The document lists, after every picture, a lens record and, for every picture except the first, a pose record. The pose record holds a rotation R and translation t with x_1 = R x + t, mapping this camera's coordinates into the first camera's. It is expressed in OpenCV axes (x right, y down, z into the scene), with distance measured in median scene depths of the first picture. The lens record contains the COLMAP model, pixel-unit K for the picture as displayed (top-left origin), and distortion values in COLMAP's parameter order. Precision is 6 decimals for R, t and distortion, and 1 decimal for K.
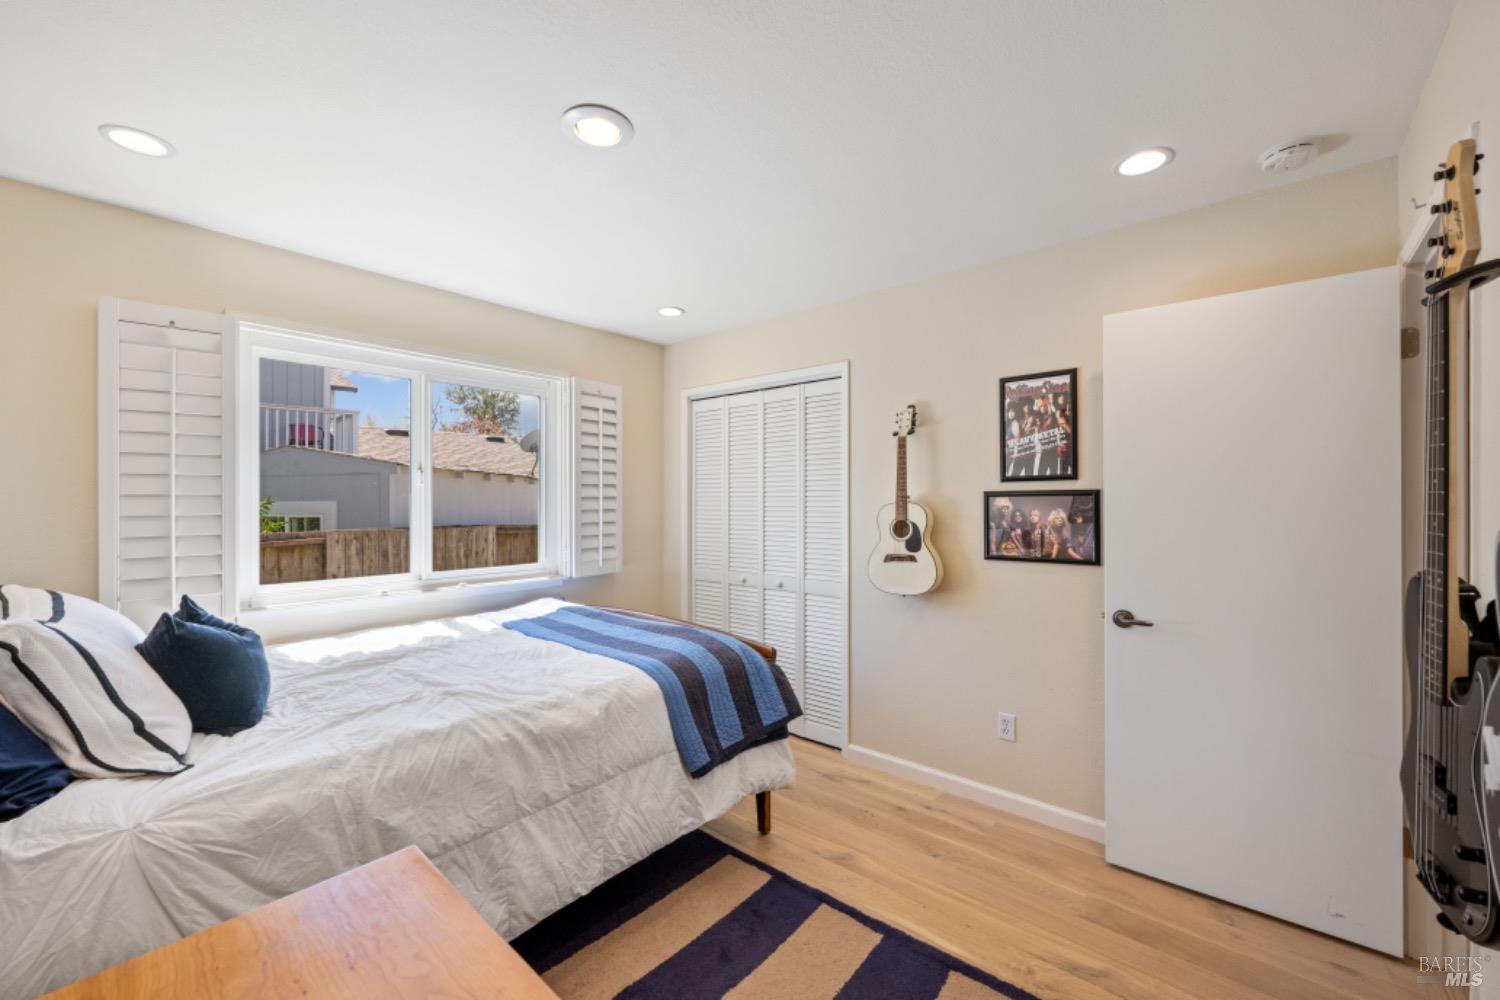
lens RADIAL K [[597.9, 0, 745.7], [0, 597.9, 493.8], [0, 0, 1]] dist [0.002761, -0.000273]
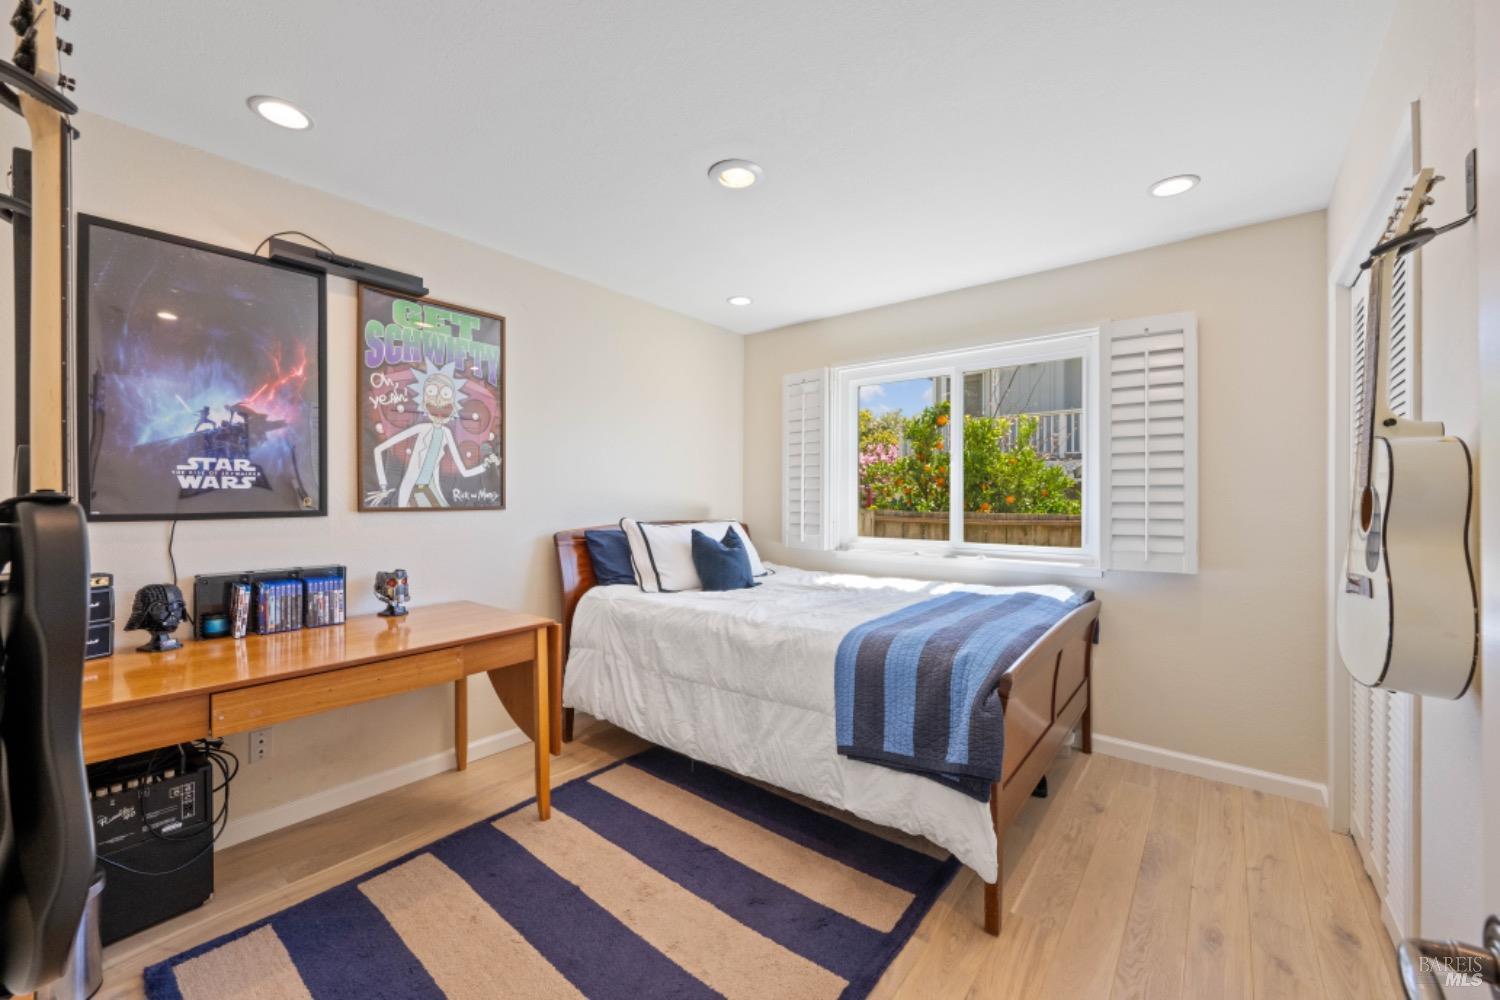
lens RADIAL K [[597.9, 0, 749.6], [0, 597.9, 493.8], [0, 0, 1]] dist [0.002761, -0.000273]
pose [[0.049904, -0.007478, -0.998726, 0.581123], [0.006939, 0.999950, -0.007140, 0.046188], [0.998730, -0.006573, 0.049954, 0.549520]]
